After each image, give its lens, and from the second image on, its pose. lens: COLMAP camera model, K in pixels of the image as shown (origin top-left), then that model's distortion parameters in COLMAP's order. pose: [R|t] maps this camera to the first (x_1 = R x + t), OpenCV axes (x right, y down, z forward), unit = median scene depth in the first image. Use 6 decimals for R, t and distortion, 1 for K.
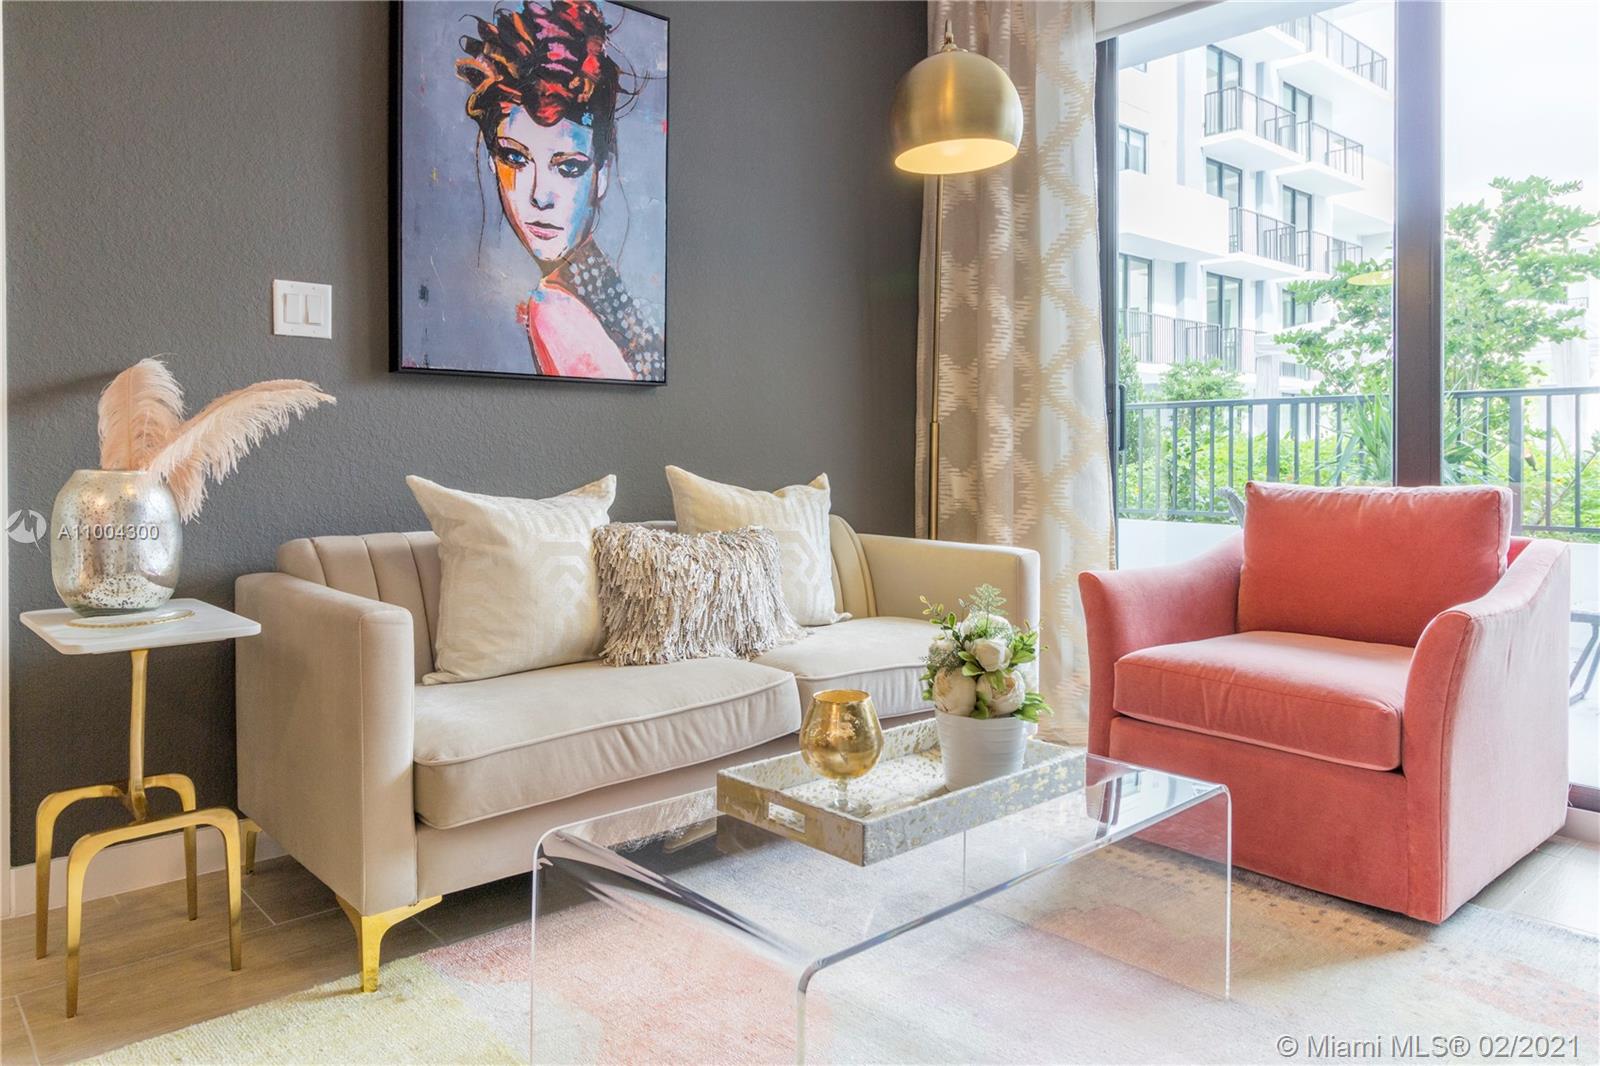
lens RADIAL K [[1104.8, 0, 806.2], [0, 1104.8, 460.5], [0, 0, 1]] dist [0.005889, 0.000221]
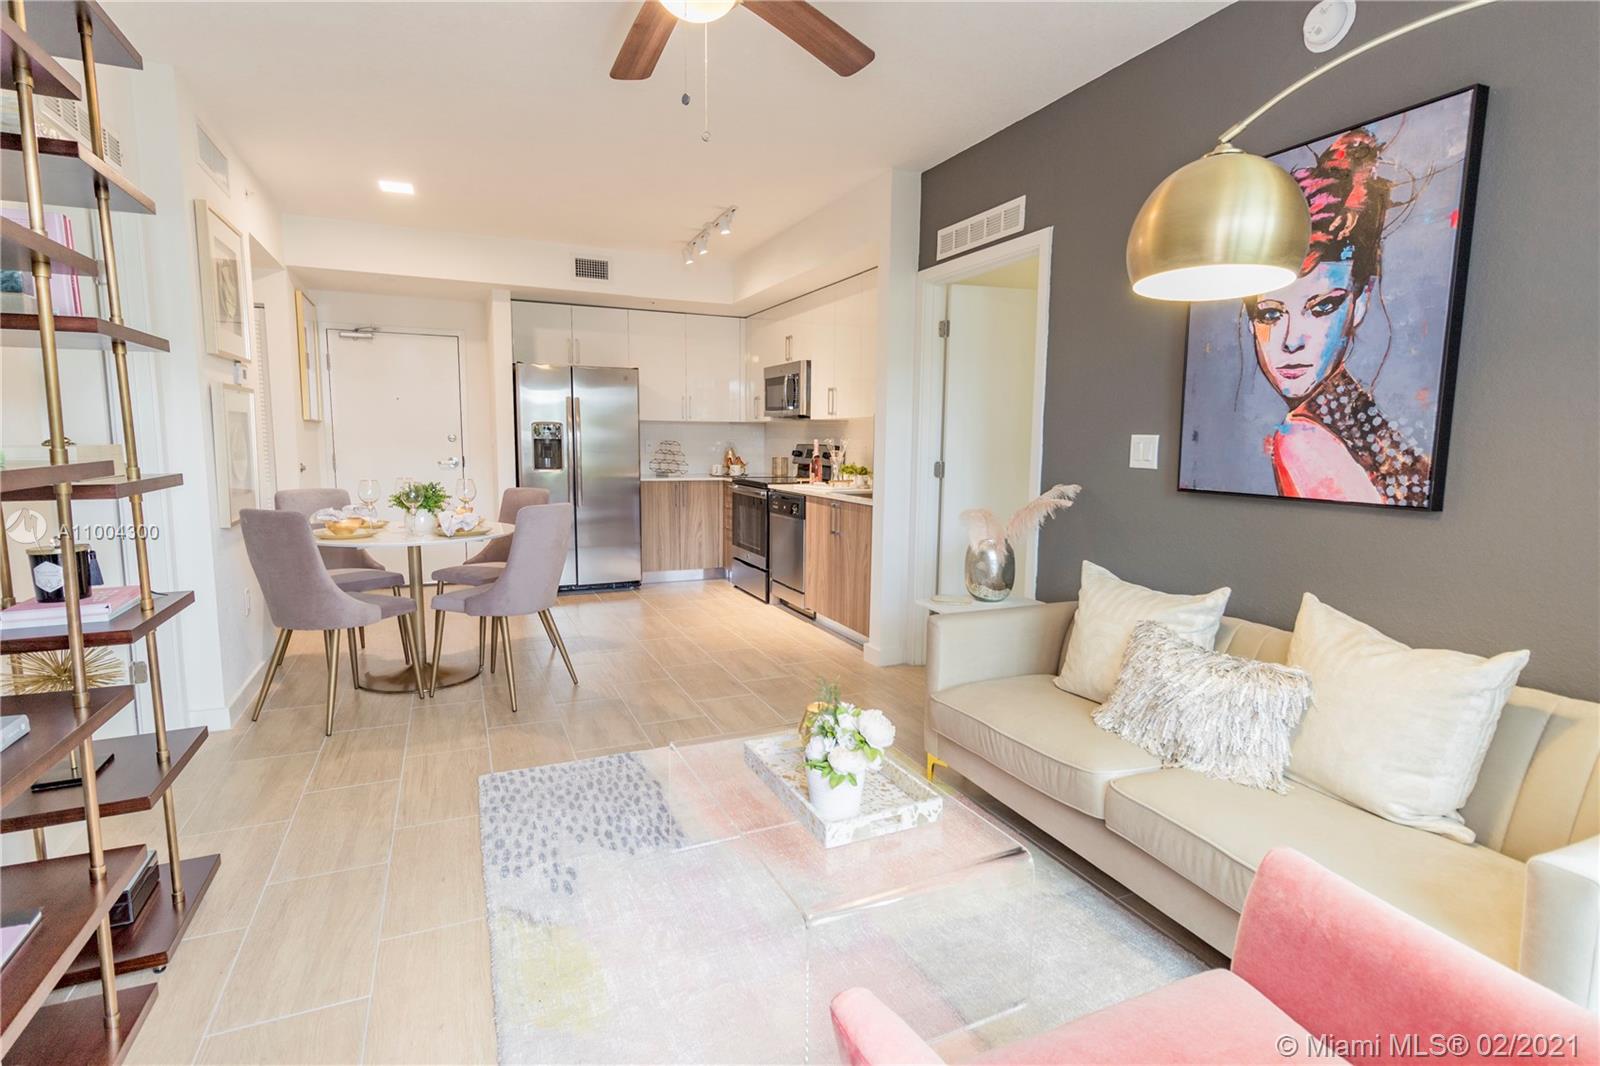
lens RADIAL K [[771.9, 0, 799.8], [0, 771.9, 531.6], [0, 0, 1]] dist [0.001003, 0.000911]
pose [[-0.307127, 0.110280, -0.945257, 0.679899], [-0.016500, 0.992497, 0.121153, -0.128305], [0.951526, 0.052806, -0.303003, 0.747292]]
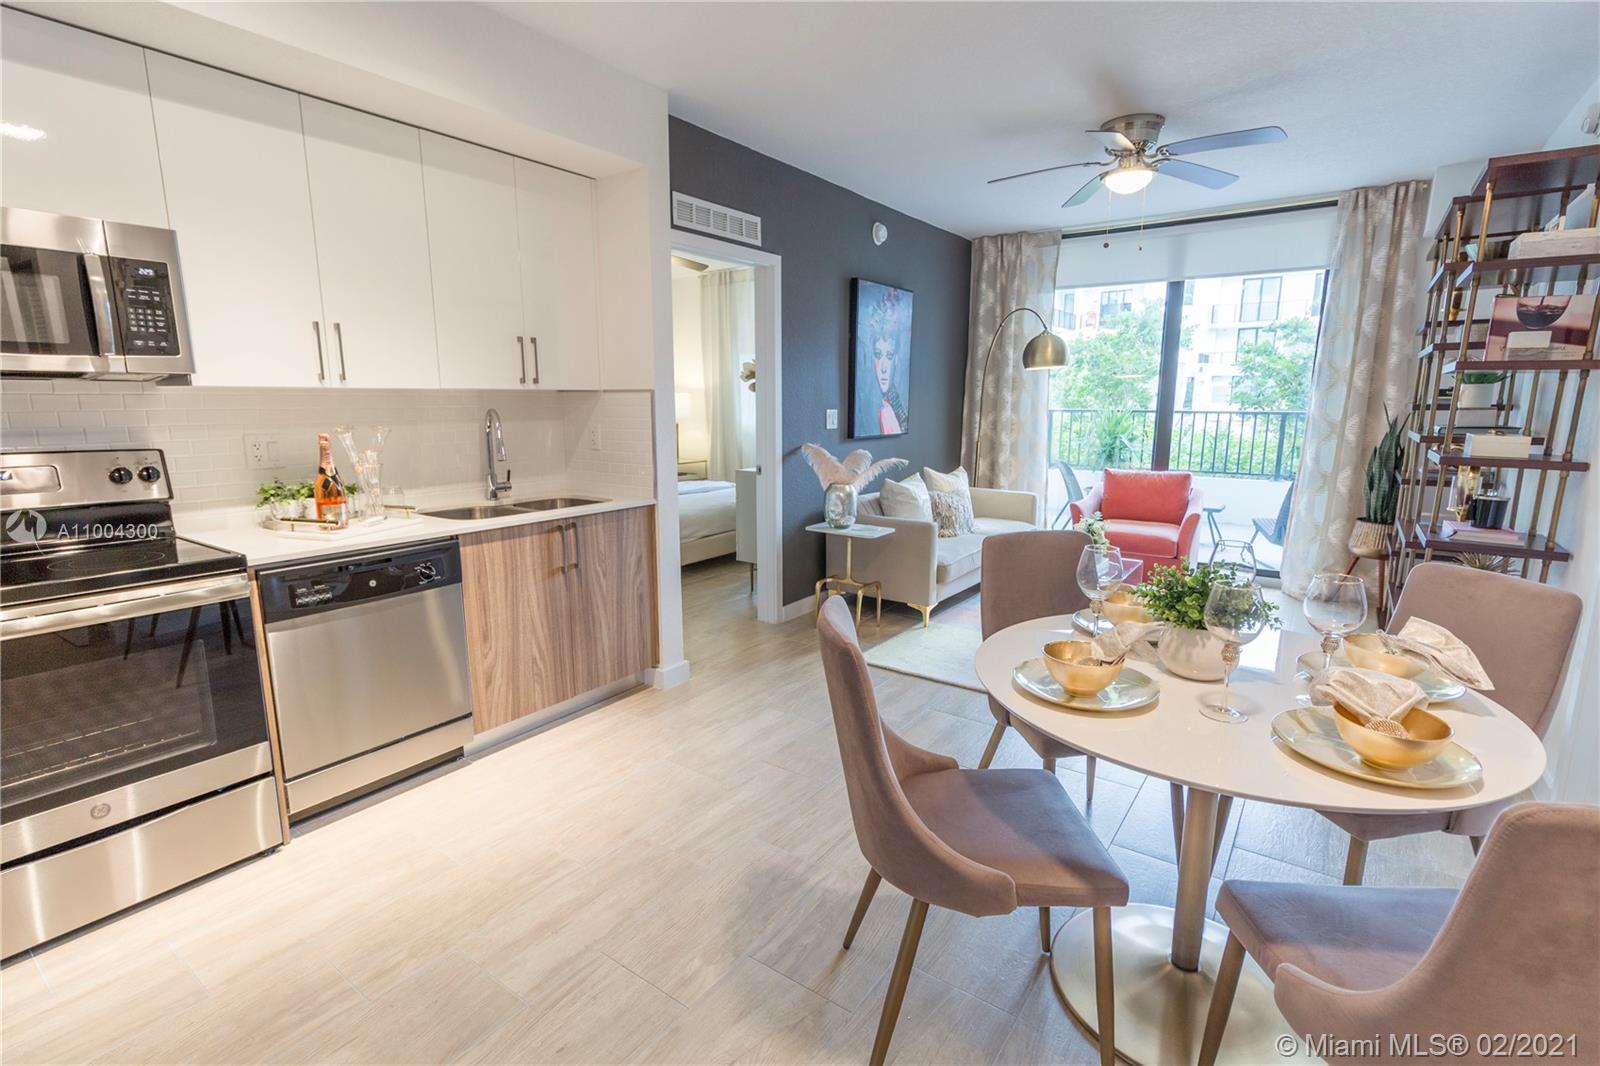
lens RADIAL K [[771.9, 0, 798.1], [0, 771.9, 543.4], [0, 0, 1]] dist [0.001003, 0.000911]
pose [[0.975863, -0.040688, 0.214558, -0.843447], [0.000397, 0.982819, 0.184572, -0.163146], [-0.218382, -0.180032, 0.959113, -0.817192]]
